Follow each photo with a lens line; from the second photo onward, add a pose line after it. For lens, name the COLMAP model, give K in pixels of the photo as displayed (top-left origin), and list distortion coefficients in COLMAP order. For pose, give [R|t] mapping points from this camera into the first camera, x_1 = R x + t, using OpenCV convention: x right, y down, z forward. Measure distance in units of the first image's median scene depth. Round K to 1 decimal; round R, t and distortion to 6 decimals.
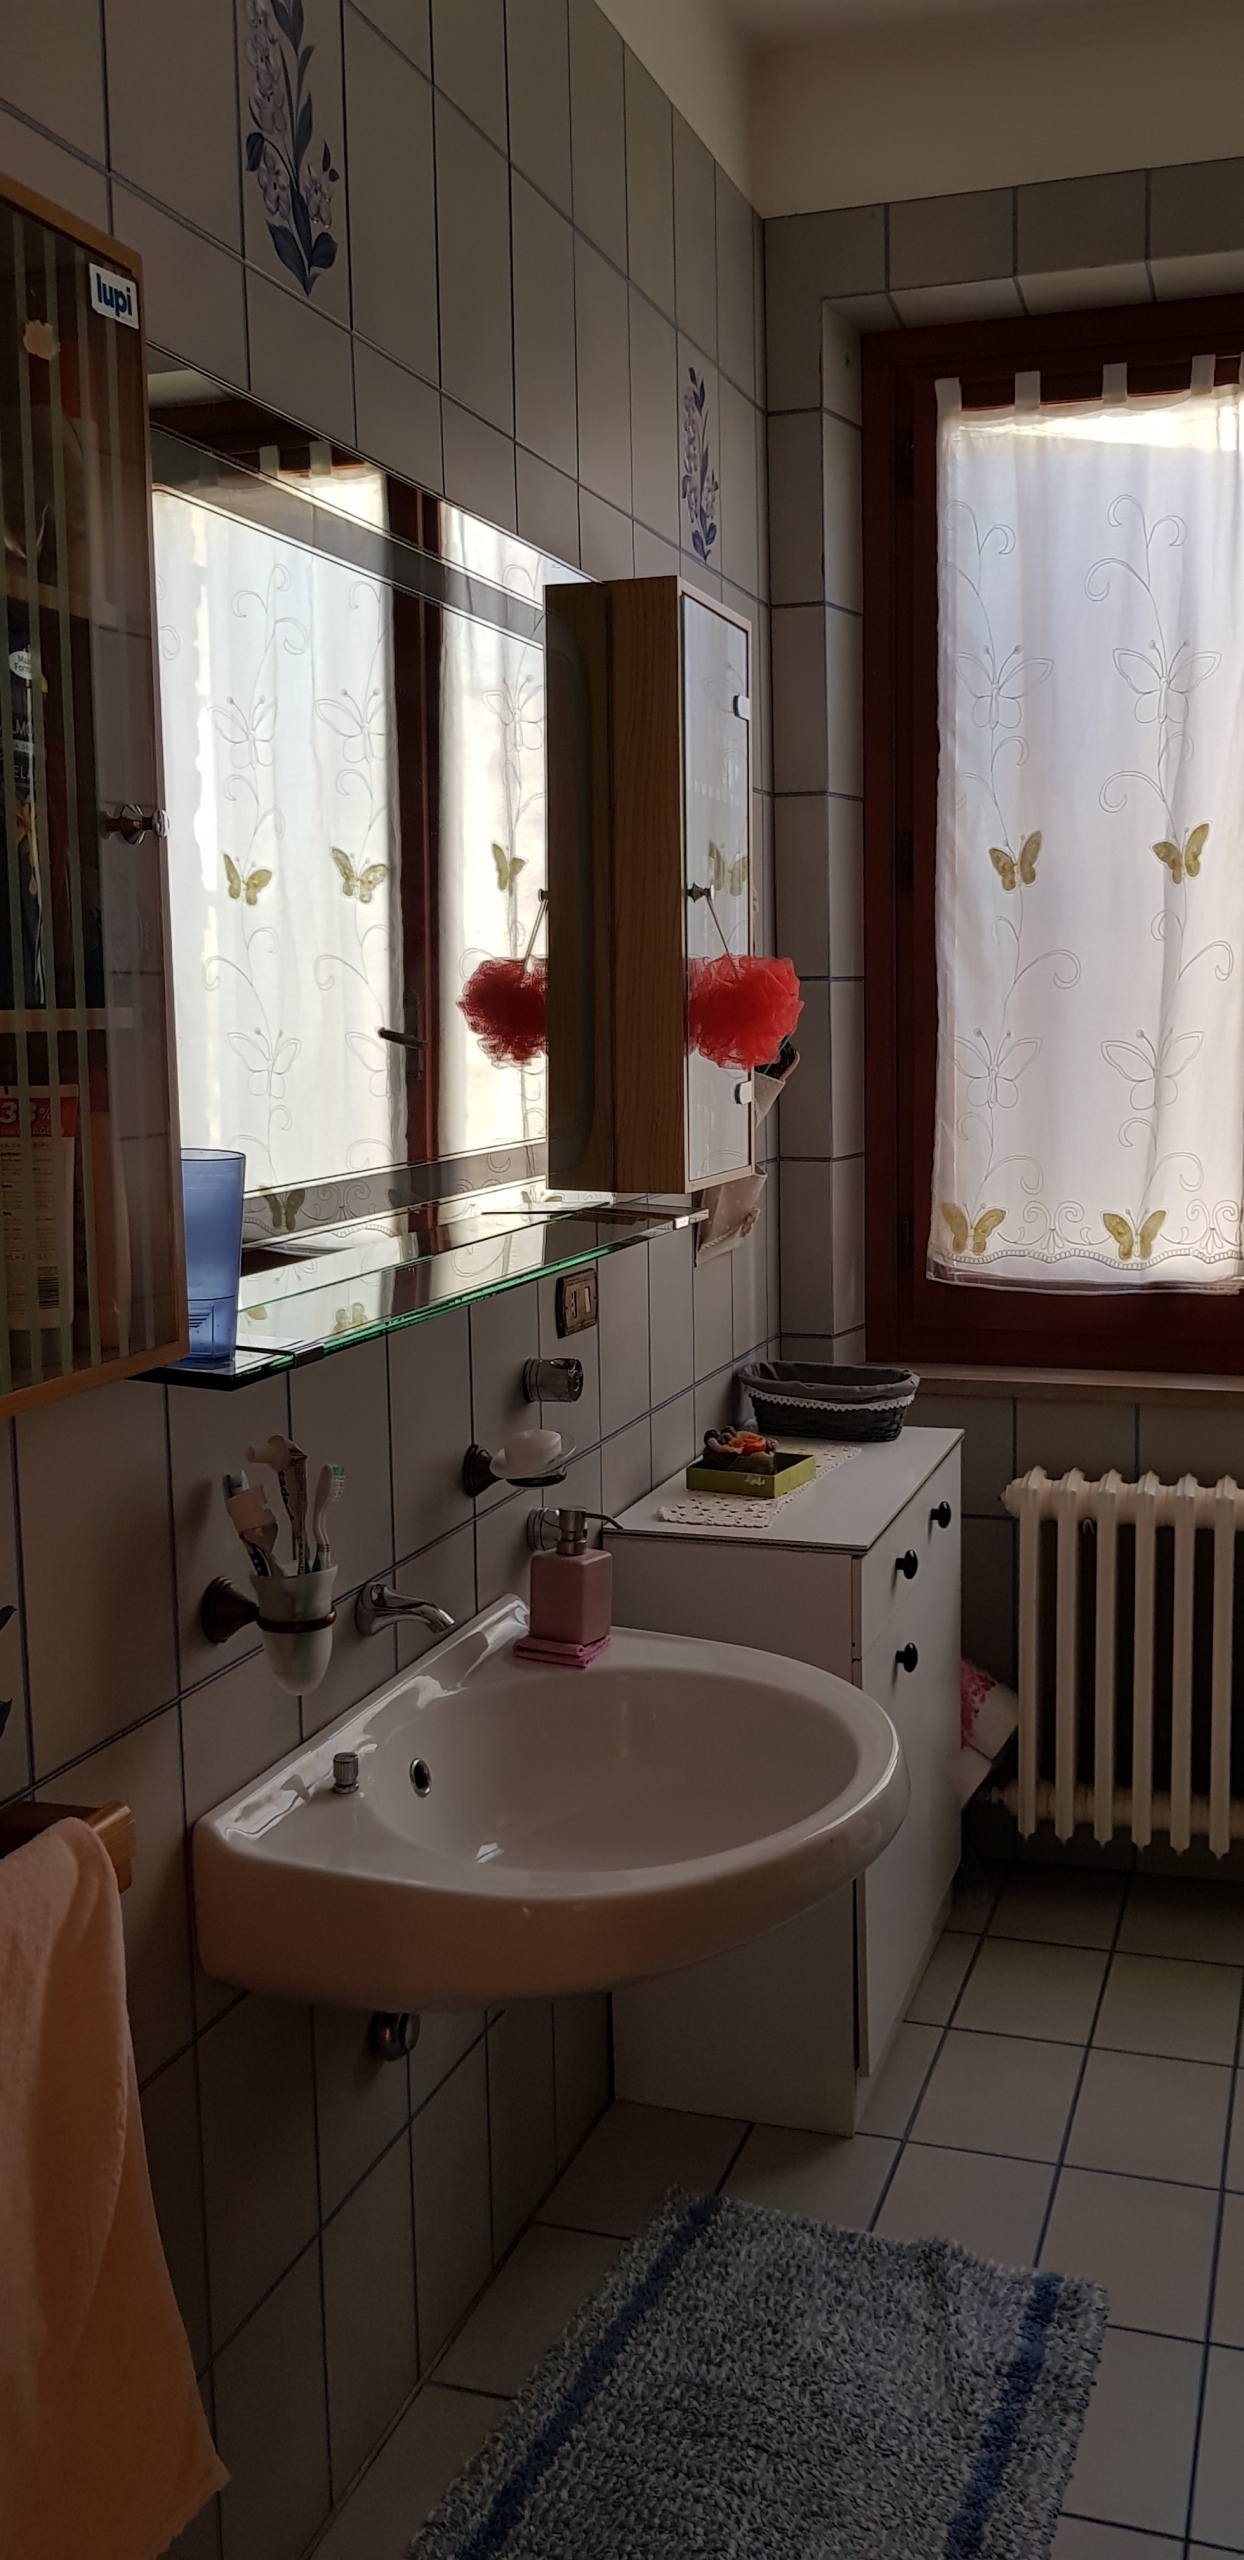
lens RADIAL K [[2110.5, 0, 625.1], [0, 2110.5, 1295.5], [0, 0, 1]] dist [0.000801, -0.000606]
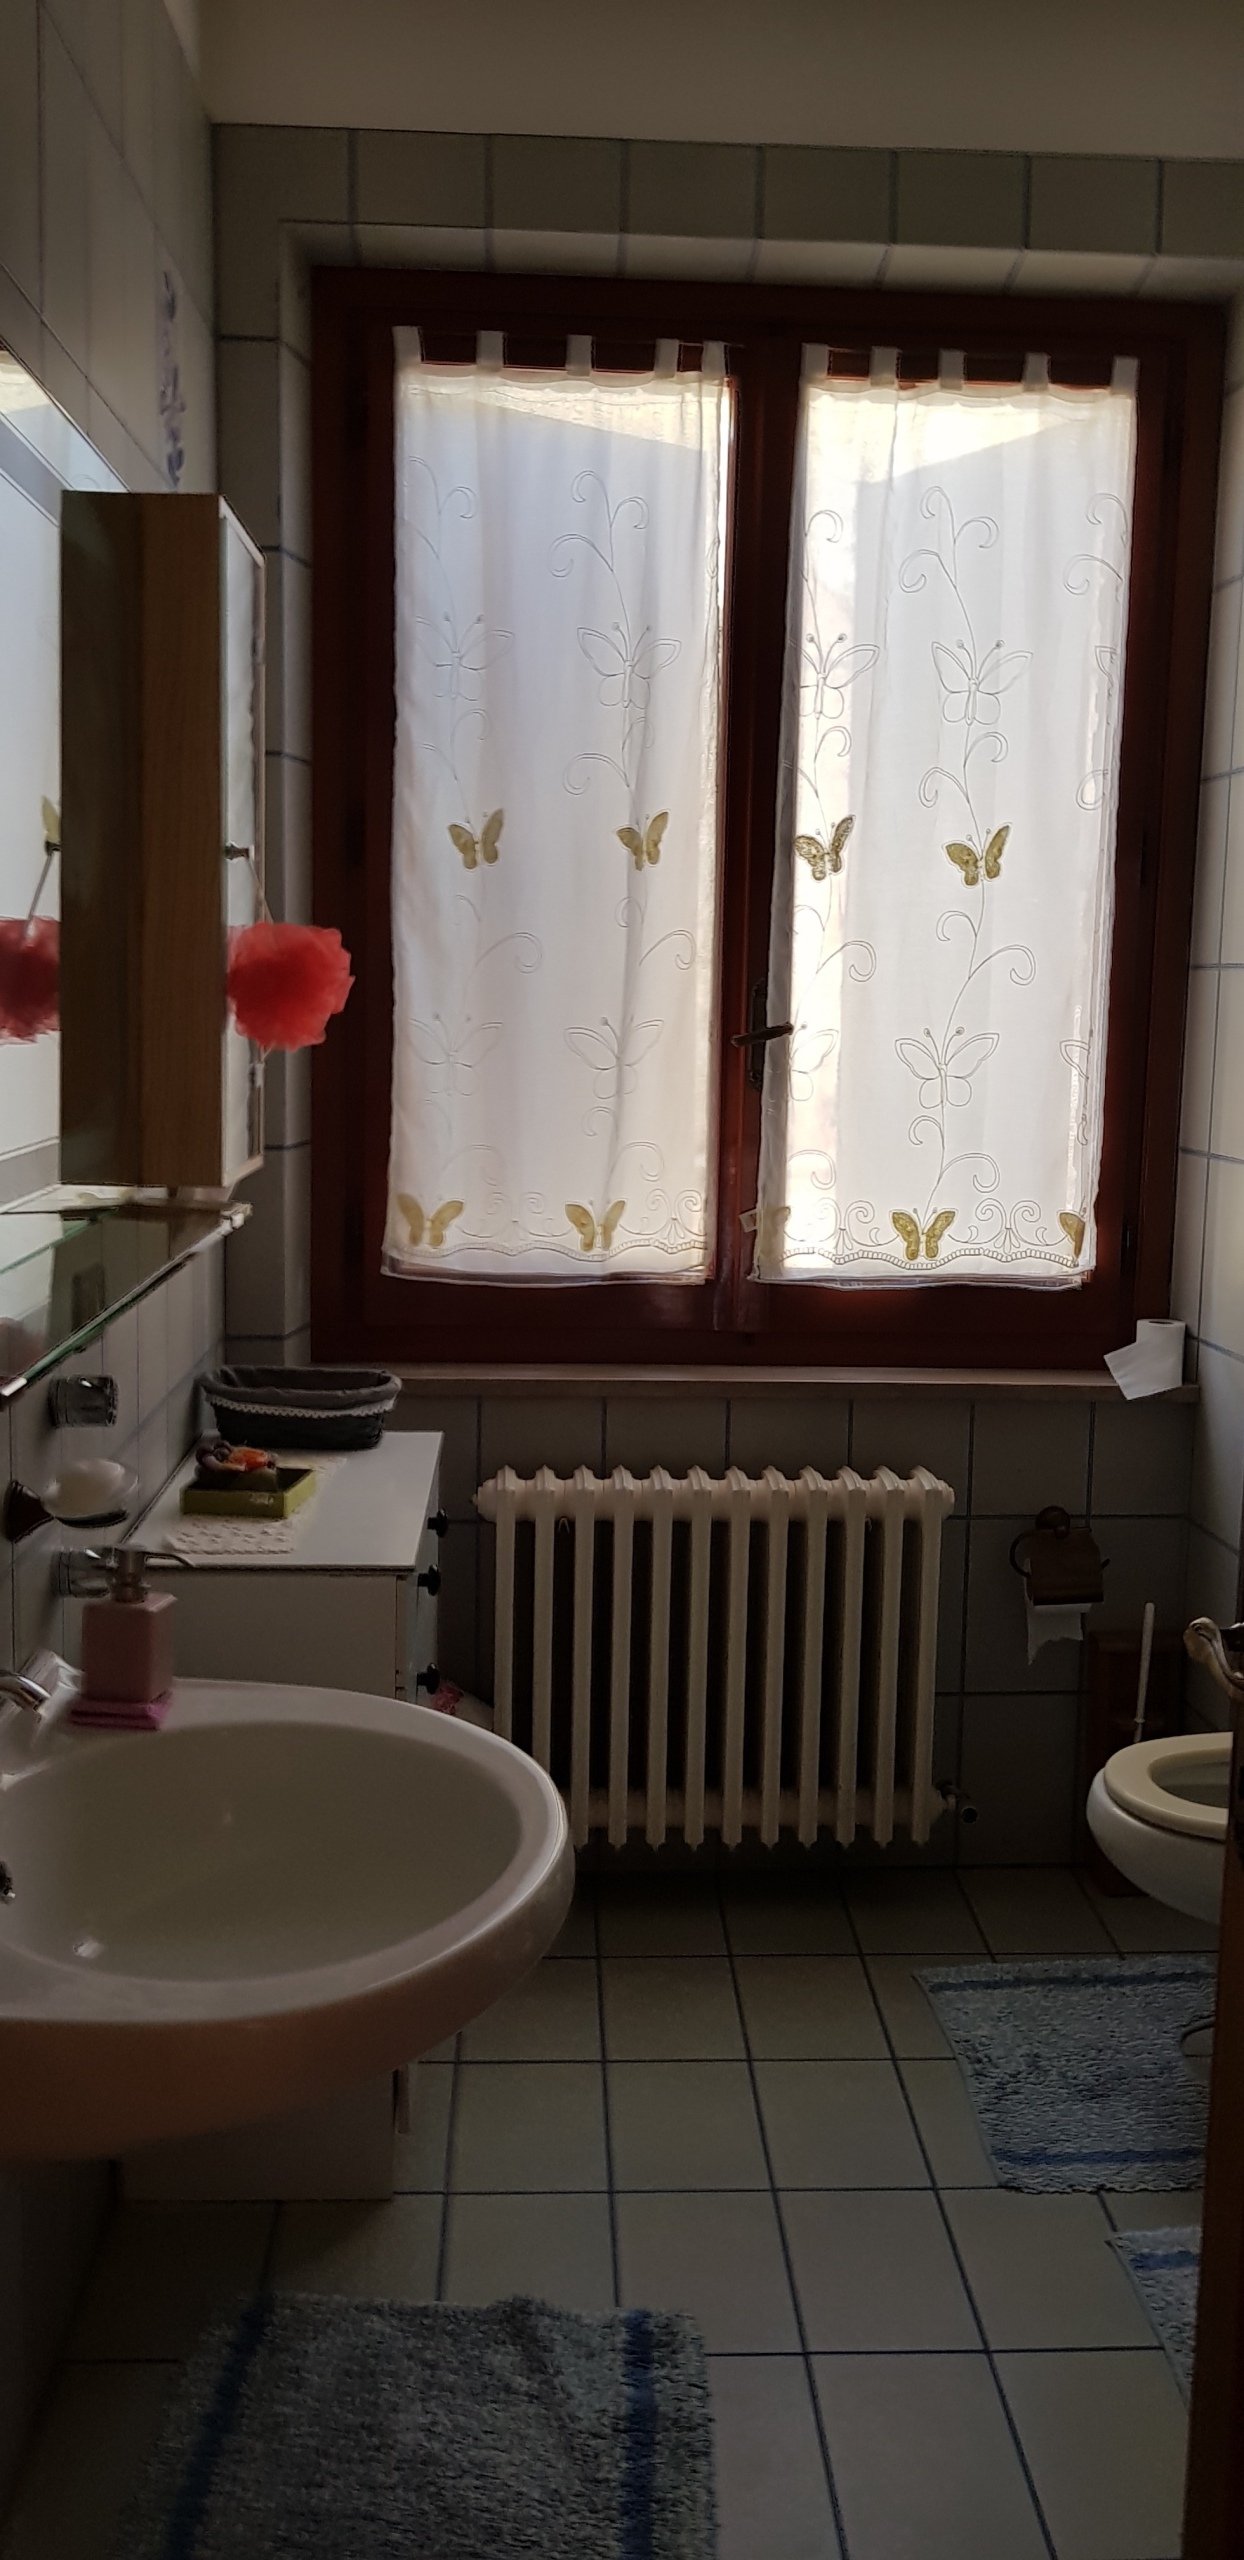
lens RADIAL K [[2130.1, 0, 622.0], [0, 2130.1, 1280.0], [0, 0, 1]] dist [0.000719, -0.005142]
pose [[0.934325, -0.019647, 0.355880, -0.110881], [0.019947, 0.999797, 0.002826, -0.006630], [-0.355863, 0.004458, 0.934527, 0.074845]]
